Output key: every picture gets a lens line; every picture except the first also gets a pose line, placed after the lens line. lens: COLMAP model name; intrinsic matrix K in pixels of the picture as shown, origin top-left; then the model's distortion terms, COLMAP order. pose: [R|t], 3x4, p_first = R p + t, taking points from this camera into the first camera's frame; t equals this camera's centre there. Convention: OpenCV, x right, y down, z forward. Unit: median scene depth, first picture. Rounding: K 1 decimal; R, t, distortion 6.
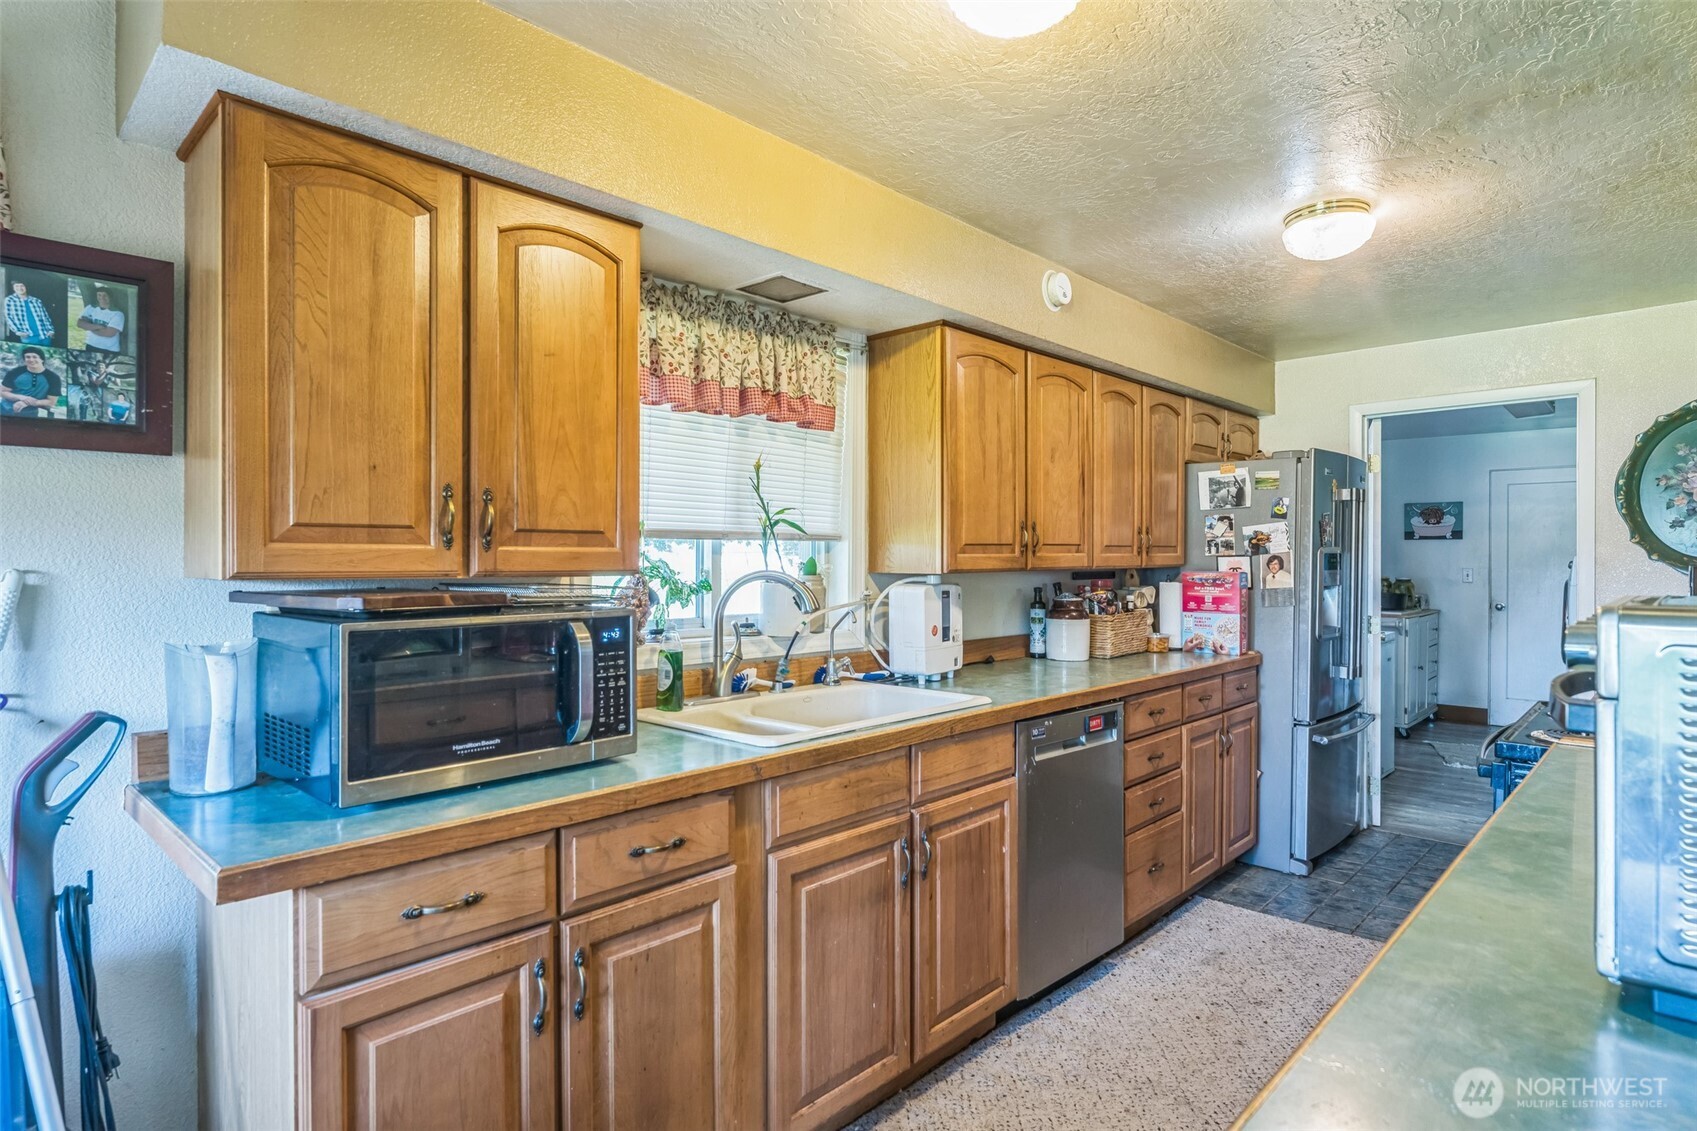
lens RADIAL K [[894.8, 0, 849.6], [0, 894.8, 564.8], [0, 0, 1]] dist [-0.000529, -0.000086]
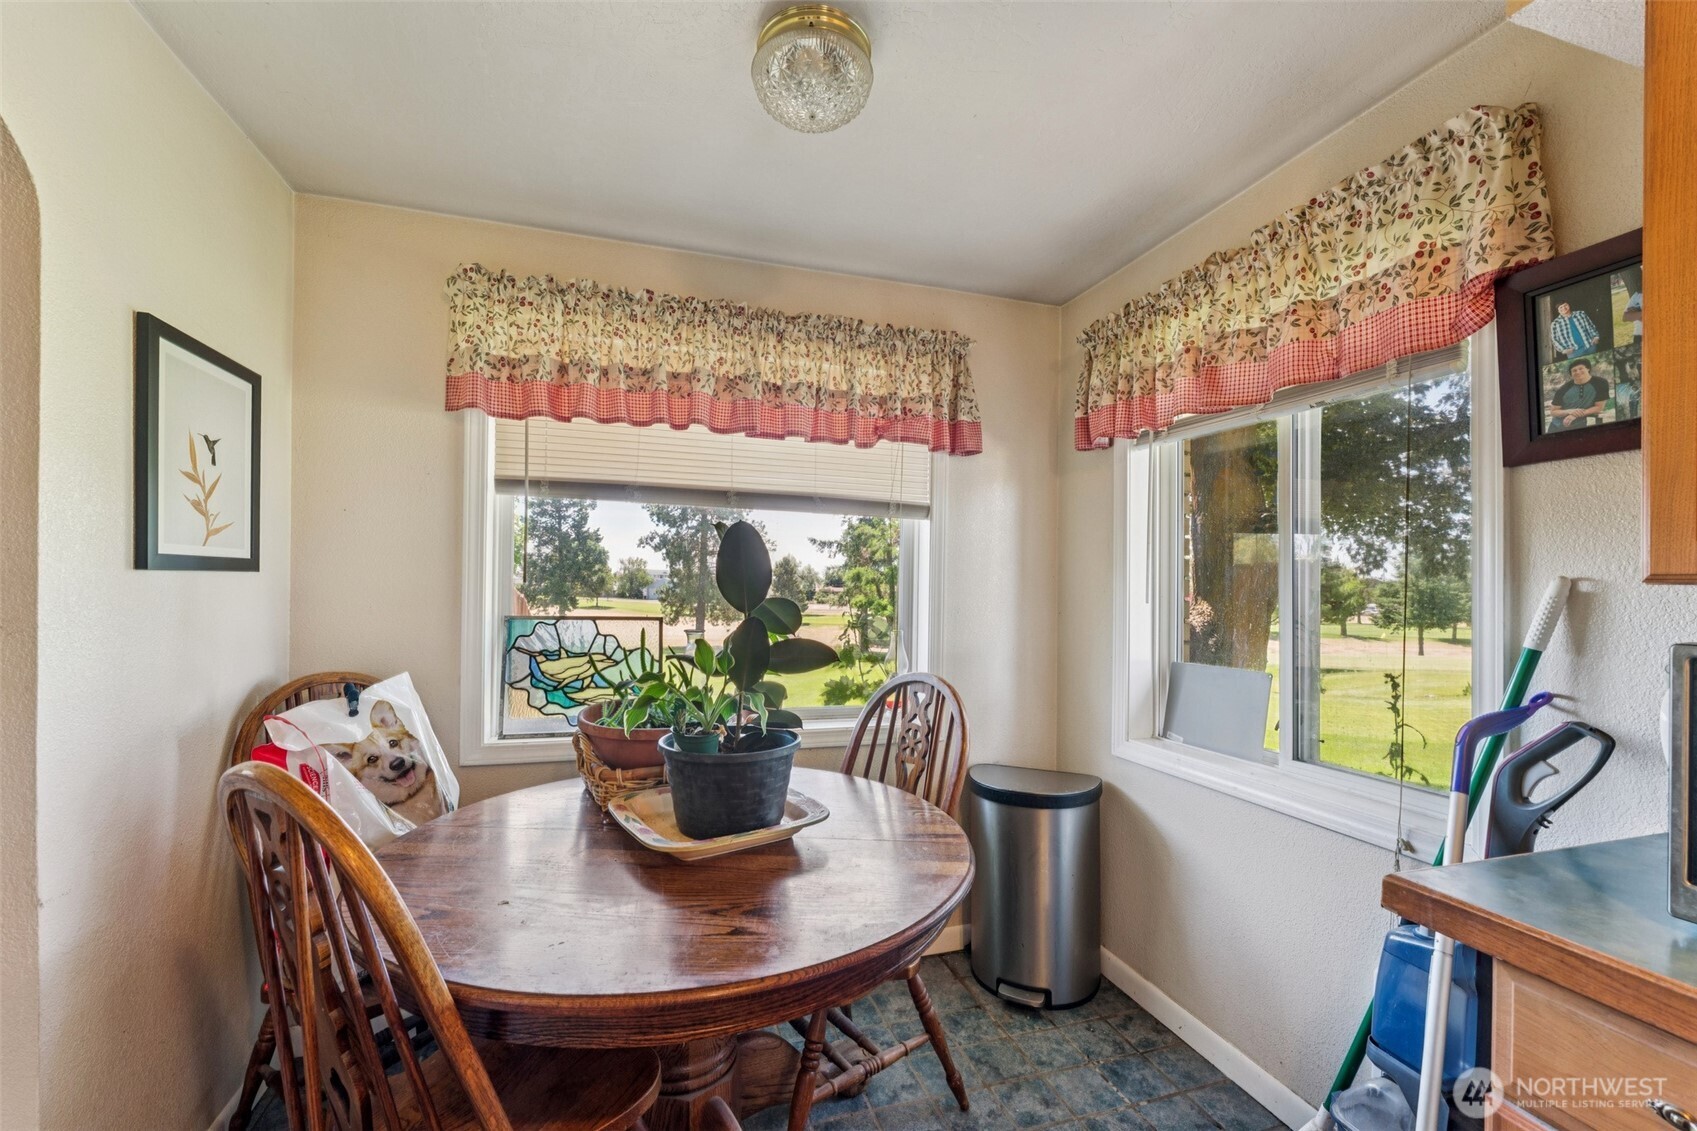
lens RADIAL K [[692.8, 0, 848.8], [0, 692.8, 582.9], [0, 0, 1]] dist [0.001892, 0.000197]
pose [[-0.483051, -0.011766, -0.875513, 0.181541], [-0.012269, 0.999902, -0.006668, 0.027515], [0.875506, 0.007521, -0.483148, 0.644438]]
